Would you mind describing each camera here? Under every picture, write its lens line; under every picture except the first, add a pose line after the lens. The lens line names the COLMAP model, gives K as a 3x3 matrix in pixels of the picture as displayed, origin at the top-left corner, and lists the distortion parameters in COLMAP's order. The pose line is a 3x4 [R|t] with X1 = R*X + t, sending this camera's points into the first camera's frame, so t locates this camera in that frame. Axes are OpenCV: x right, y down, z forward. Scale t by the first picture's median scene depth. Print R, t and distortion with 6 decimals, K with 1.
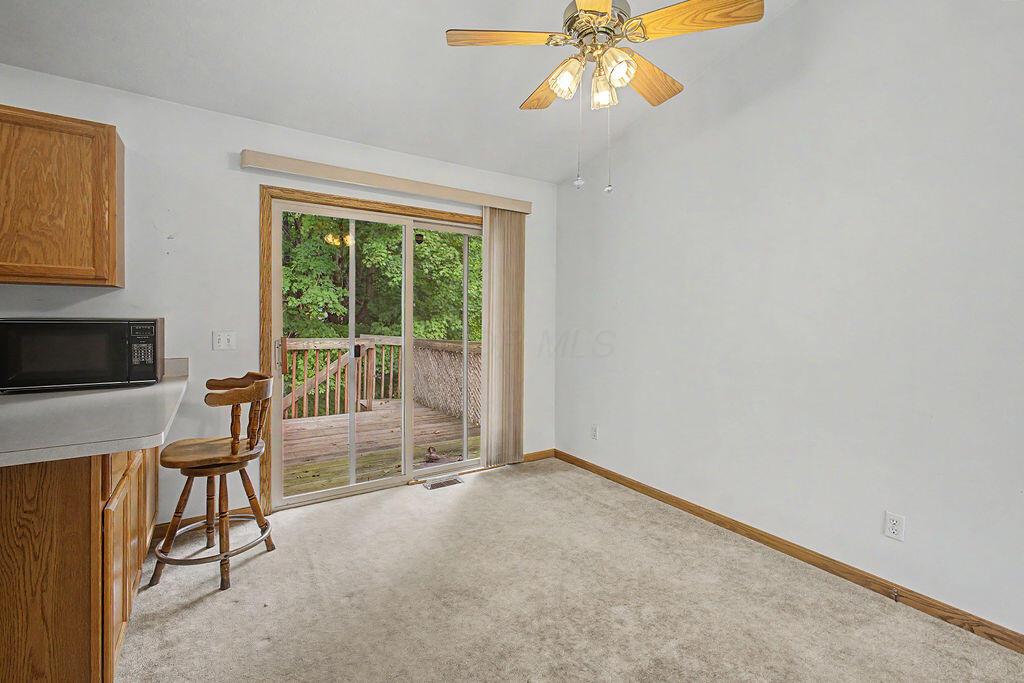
lens RADIAL K [[458.2, 0, 521.8], [0, 458.2, 322.6], [0, 0, 1]] dist [0.013483, -0.000235]
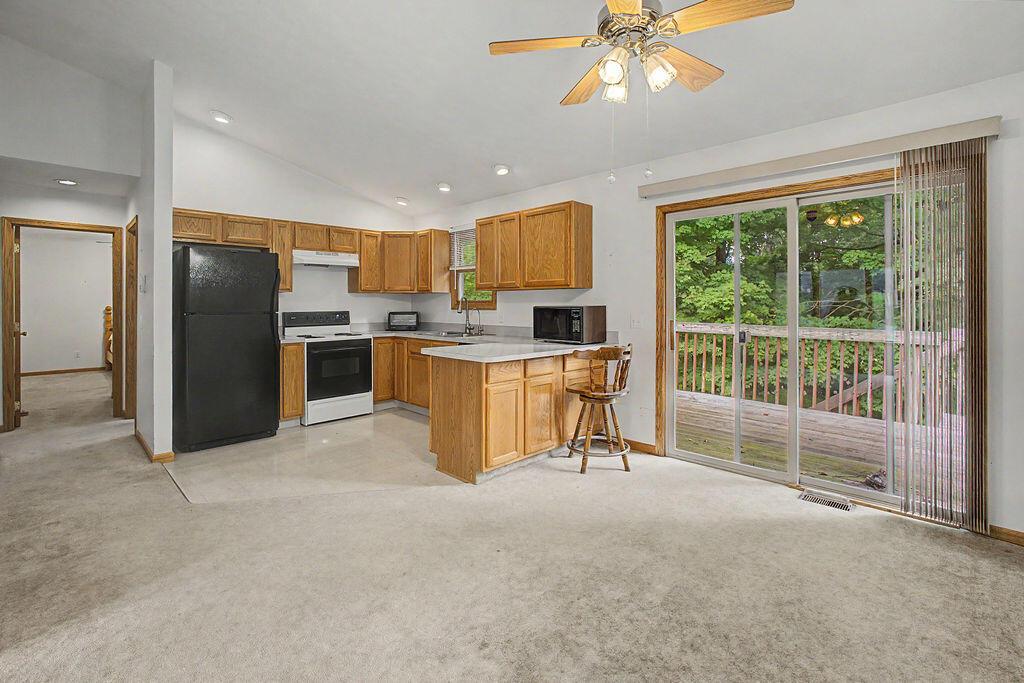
lens RADIAL K [[458.2, 0, 509.7], [0, 458.2, 305.9], [0, 0, 1]] dist [0.013483, -0.000235]
pose [[0.207202, -0.005614, -0.978282, 0.835981], [-0.010578, 0.999912, -0.007979, 0.006925], [0.978241, 0.012002, 0.207124, 0.392560]]
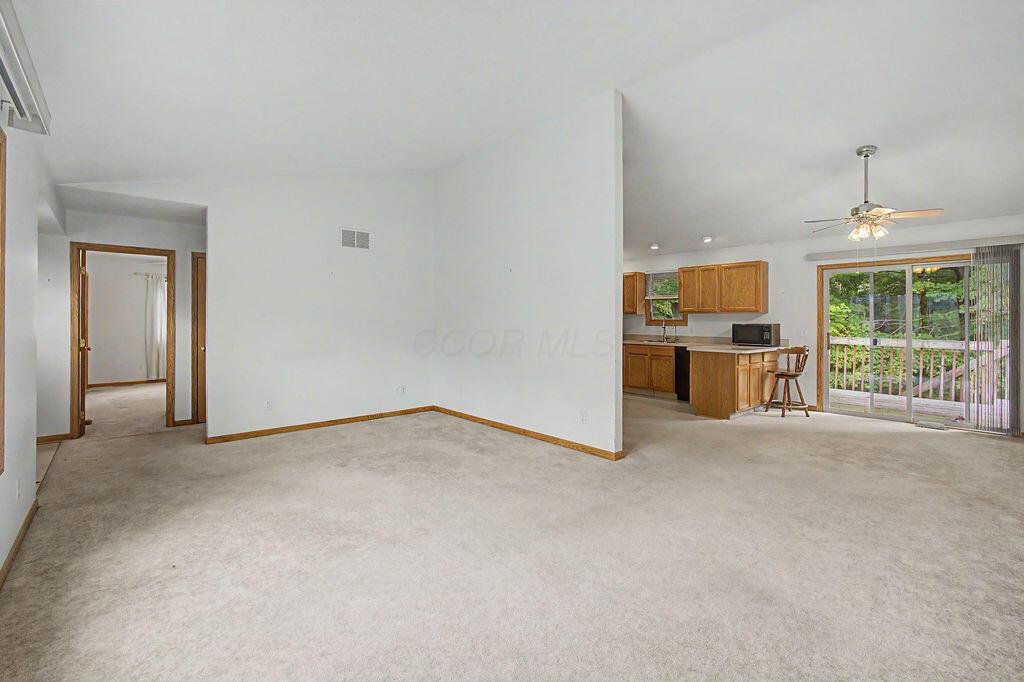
lens RADIAL K [[458.2, 0, 513.8], [0, 458.2, 320.1], [0, 0, 1]] dist [0.013483, -0.000235]
pose [[0.162072, -0.010770, -0.986720, 1.842291], [-0.013970, 0.999815, -0.013208, 0.030528], [0.986680, 0.015925, 0.161892, -1.094563]]
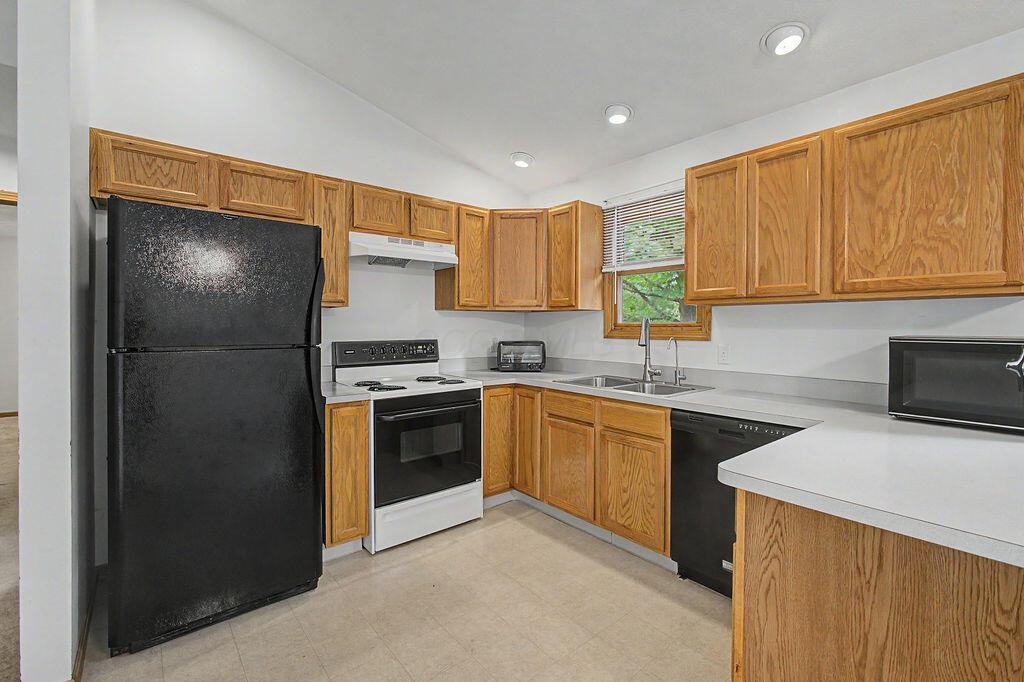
lens RADIAL K [[458.2, 0, 517.6], [0, 458.2, 331.7], [0, 0, 1]] dist [0.013483, -0.000235]
pose [[0.132696, 0.001213, -0.991156, -0.265242], [-0.015636, 0.999877, -0.000870, -0.006276], [0.991034, 0.015613, 0.132698, 0.113671]]
